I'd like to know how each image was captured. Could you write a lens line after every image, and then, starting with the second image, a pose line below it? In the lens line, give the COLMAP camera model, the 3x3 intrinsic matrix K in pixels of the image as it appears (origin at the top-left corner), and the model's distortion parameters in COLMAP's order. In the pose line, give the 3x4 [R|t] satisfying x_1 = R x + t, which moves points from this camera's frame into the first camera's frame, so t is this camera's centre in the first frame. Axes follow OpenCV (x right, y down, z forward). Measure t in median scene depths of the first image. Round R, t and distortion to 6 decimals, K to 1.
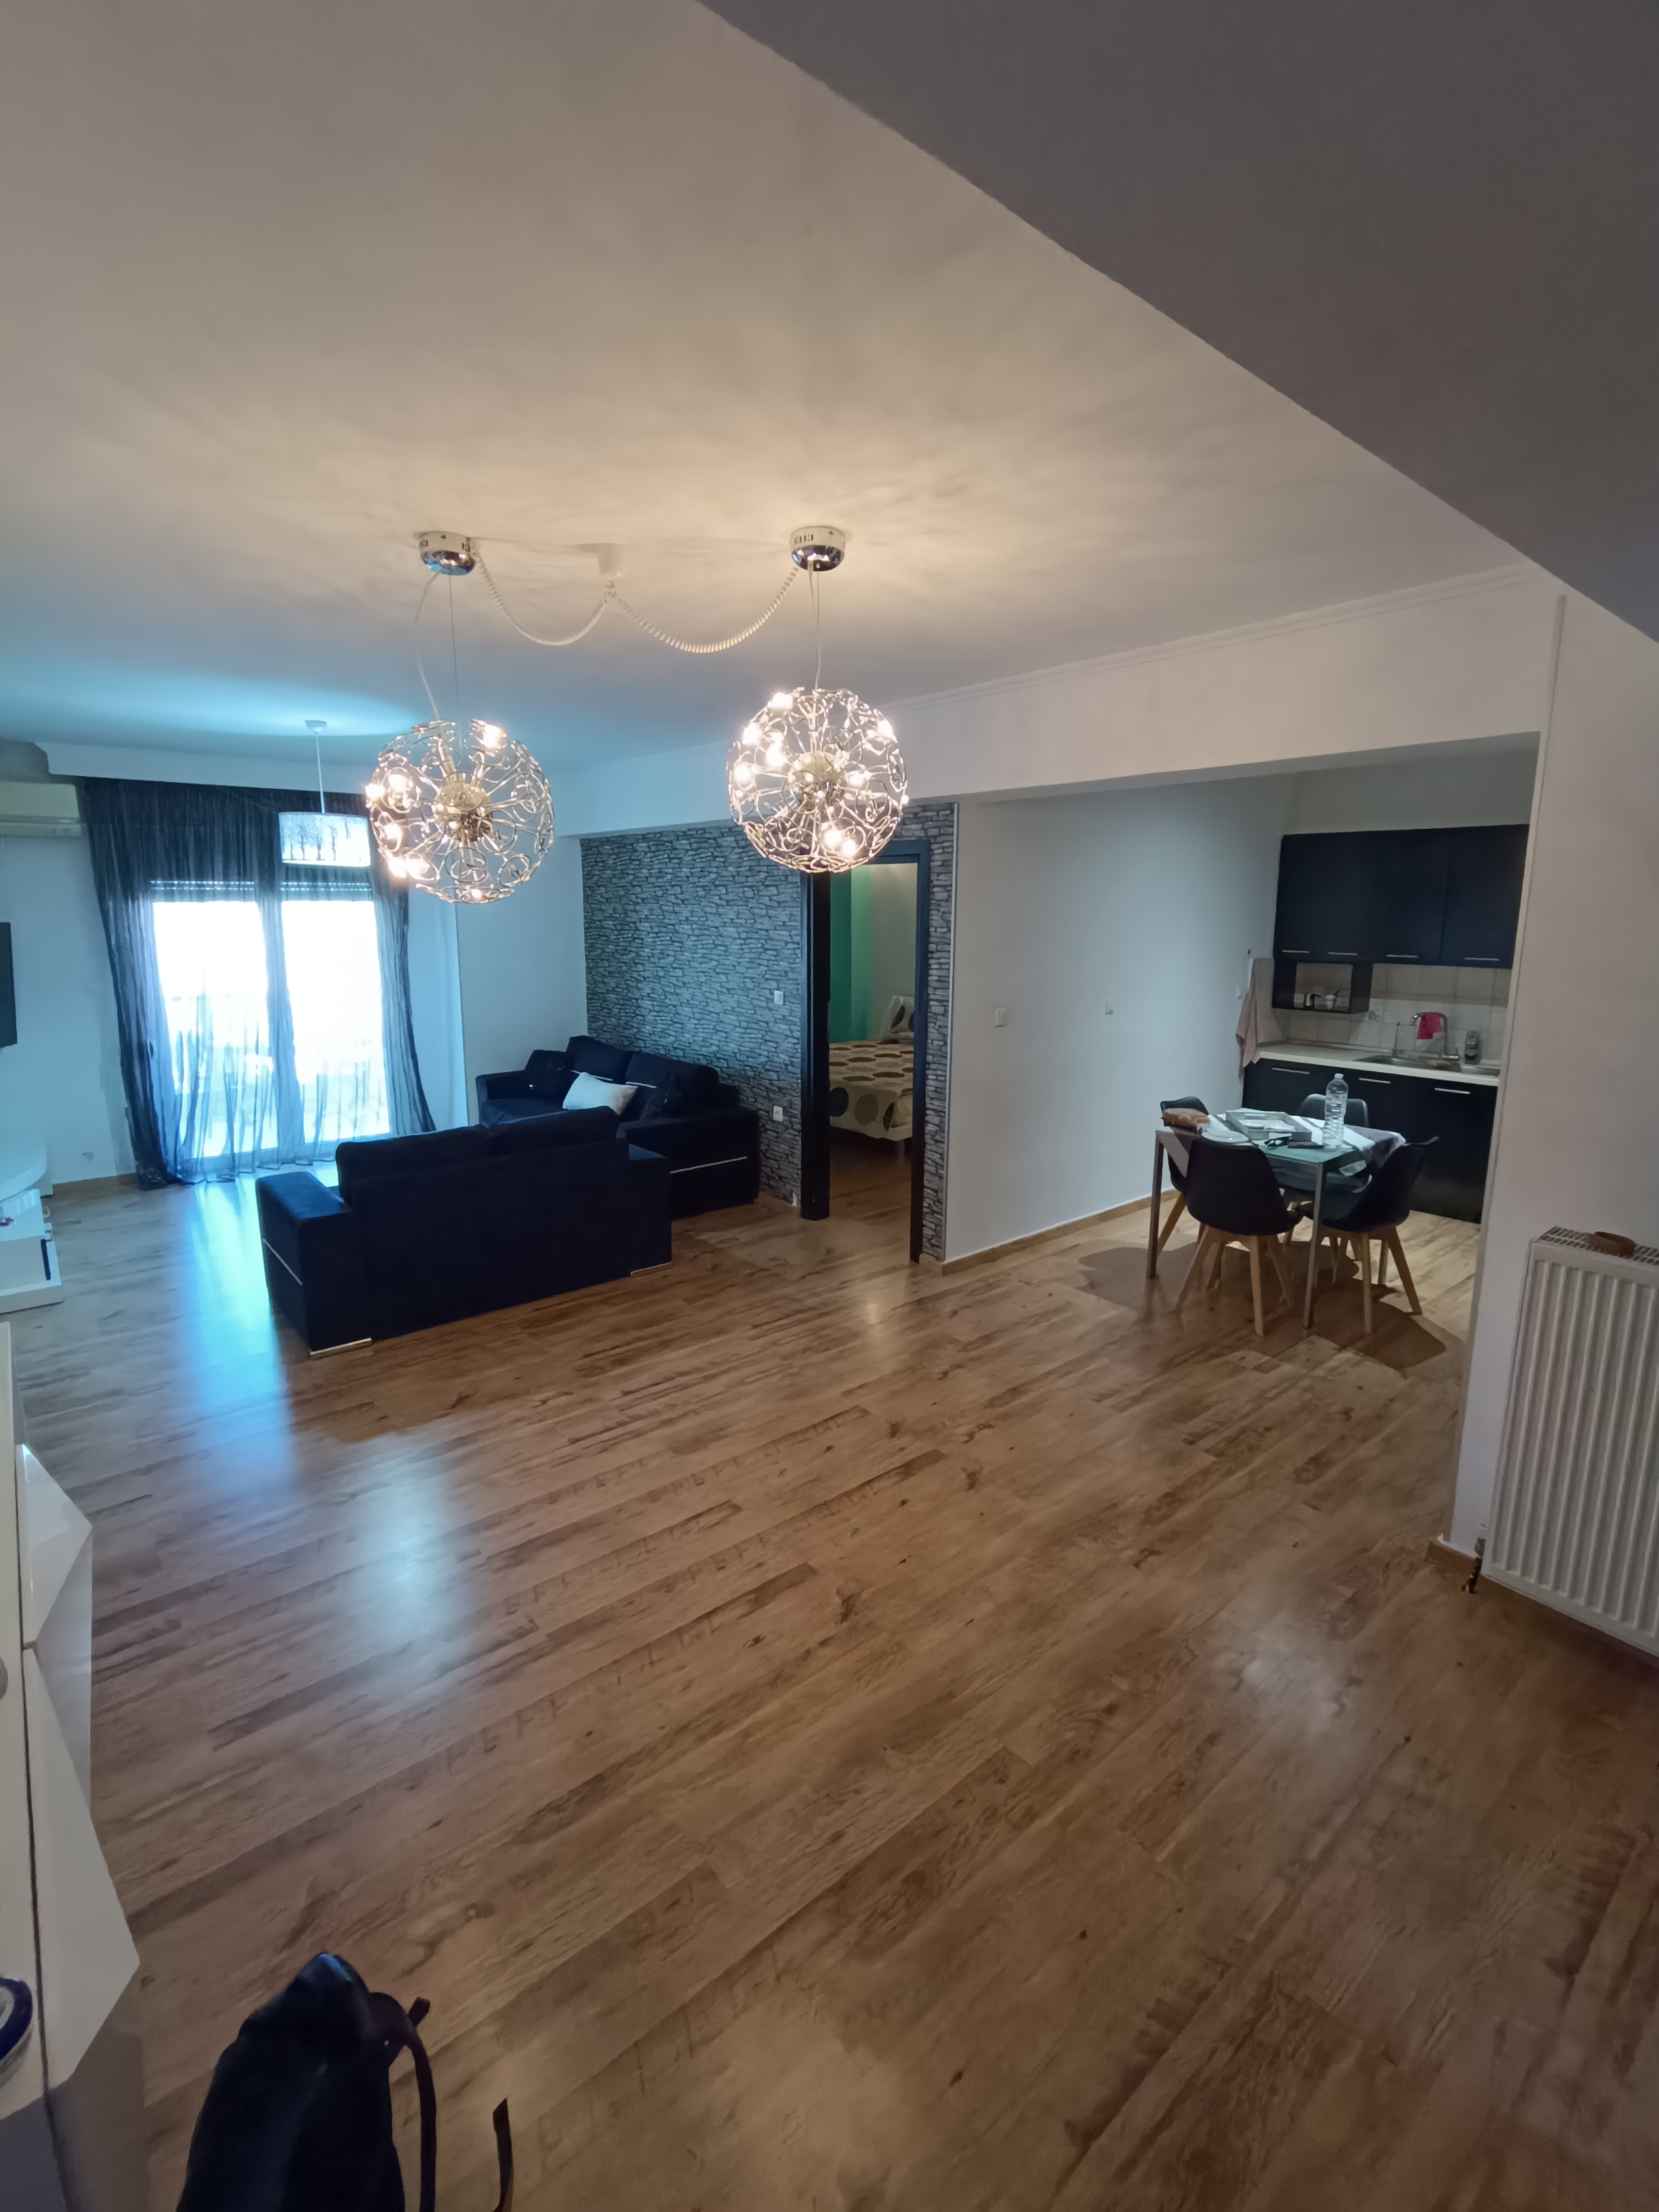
lens RADIAL K [[1012.5, 0, 842.5], [0, 1012.5, 1085.8], [0, 0, 1]] dist [-0.034516, 0.023591]
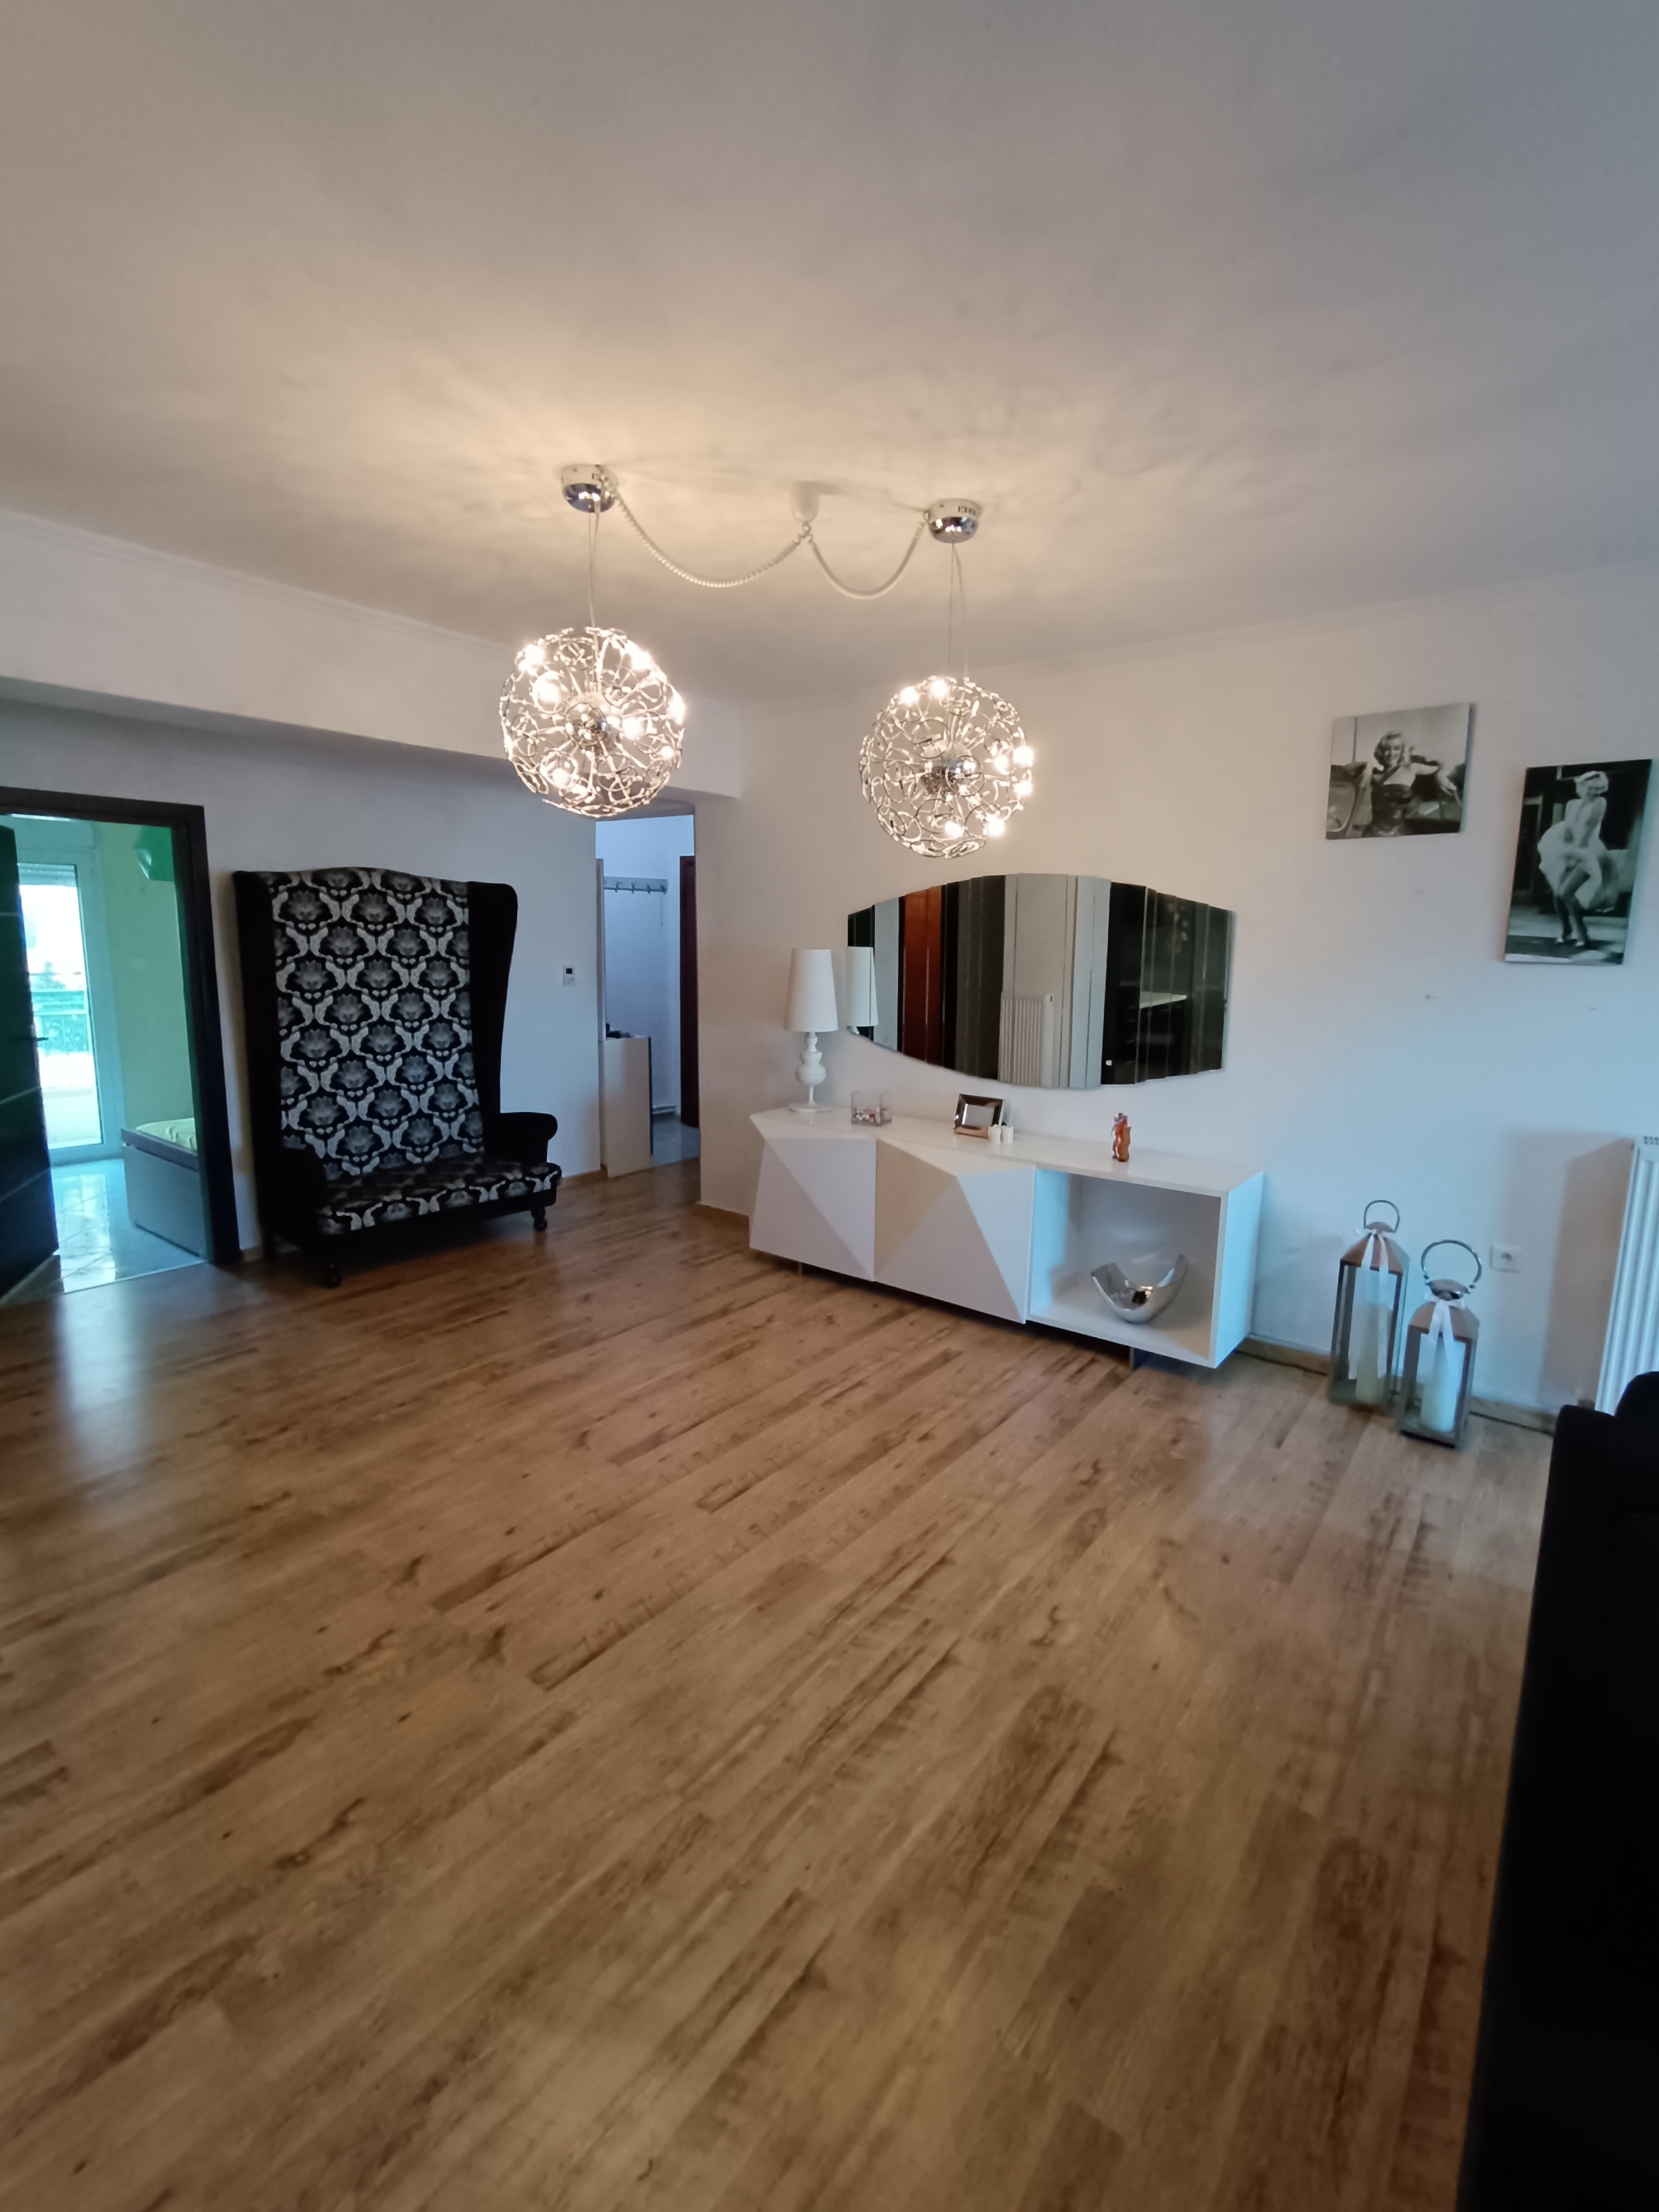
lens RADIAL K [[999.8, 0, 854.2], [0, 999.8, 1092.6], [0, 0, 1]] dist [-0.012493, 0.000685]
pose [[-0.971938, 0.013747, -0.234837, -0.025678], [-0.064997, 0.943734, 0.324255, -0.197214], [0.226081, 0.330420, -0.916357, 1.396164]]
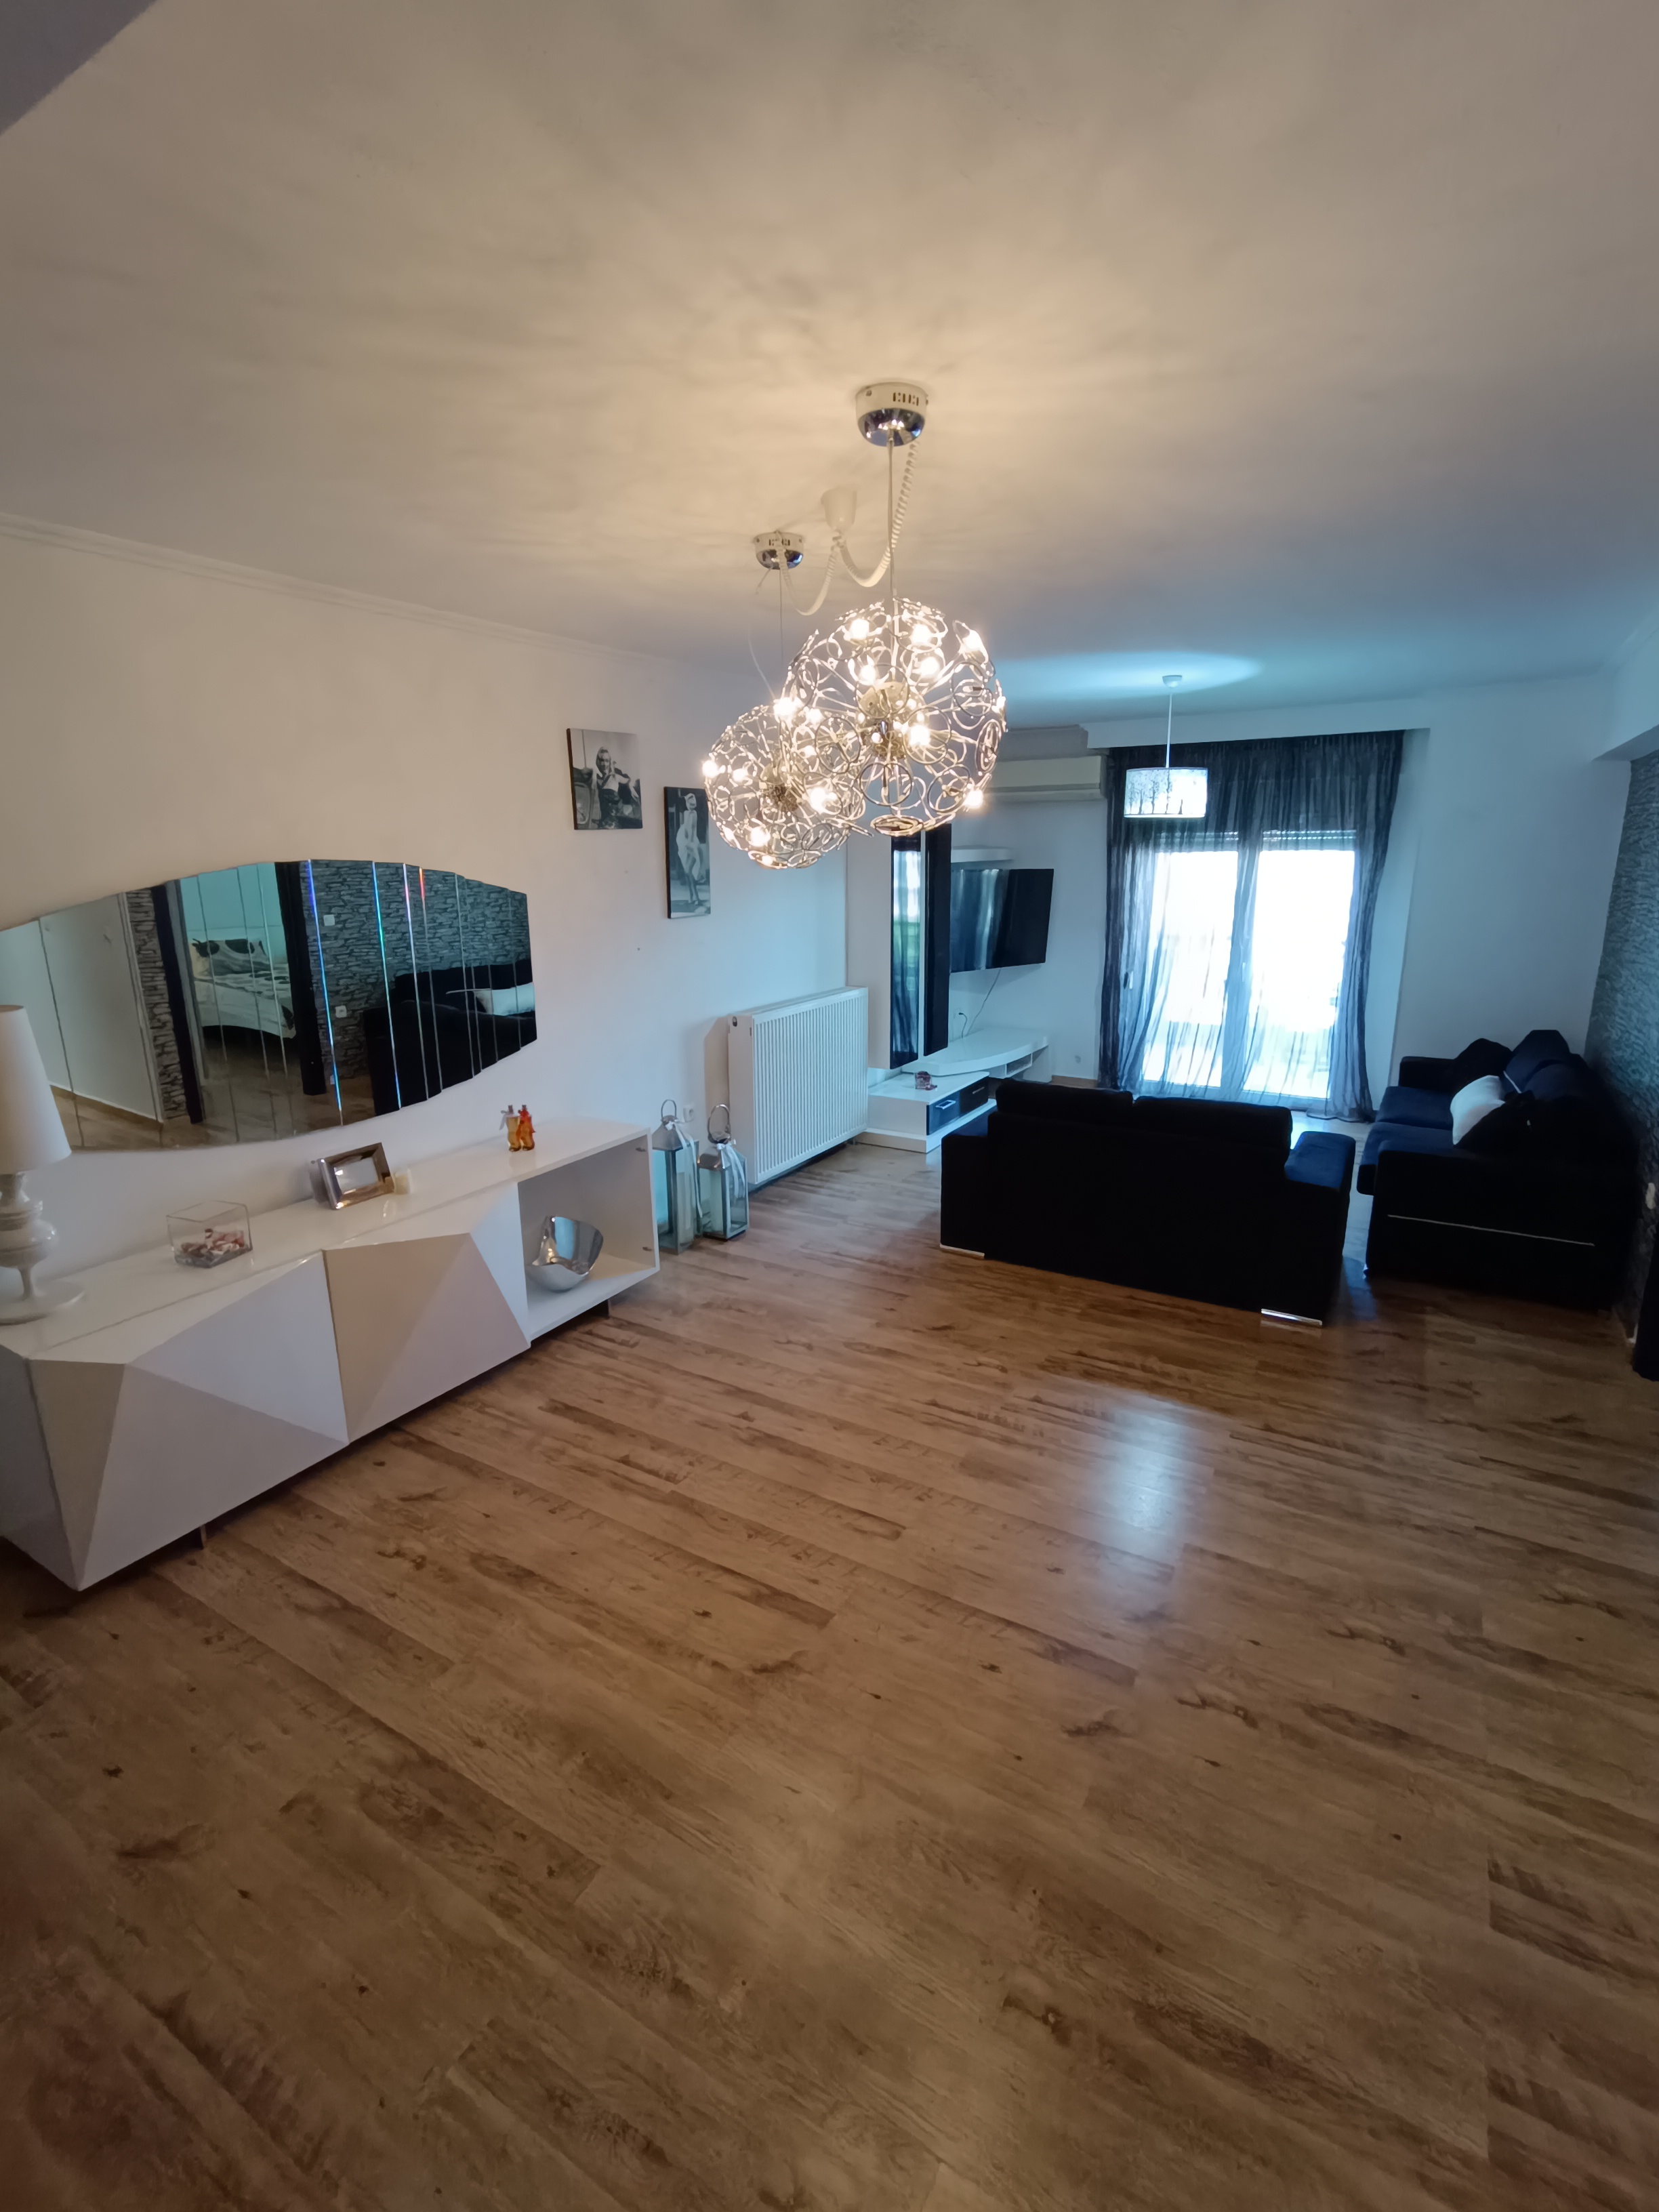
lens RADIAL K [[998.4, 0, 832.4], [0, 998.4, 1092.5], [0, 0, 1]] dist [-0.010546, 0.005166]
pose [[0.330034, 0.215014, -0.919155, 0.499879], [-0.151971, 0.973114, 0.173070, -0.099130], [0.931656, 0.082566, 0.353837, 0.471251]]
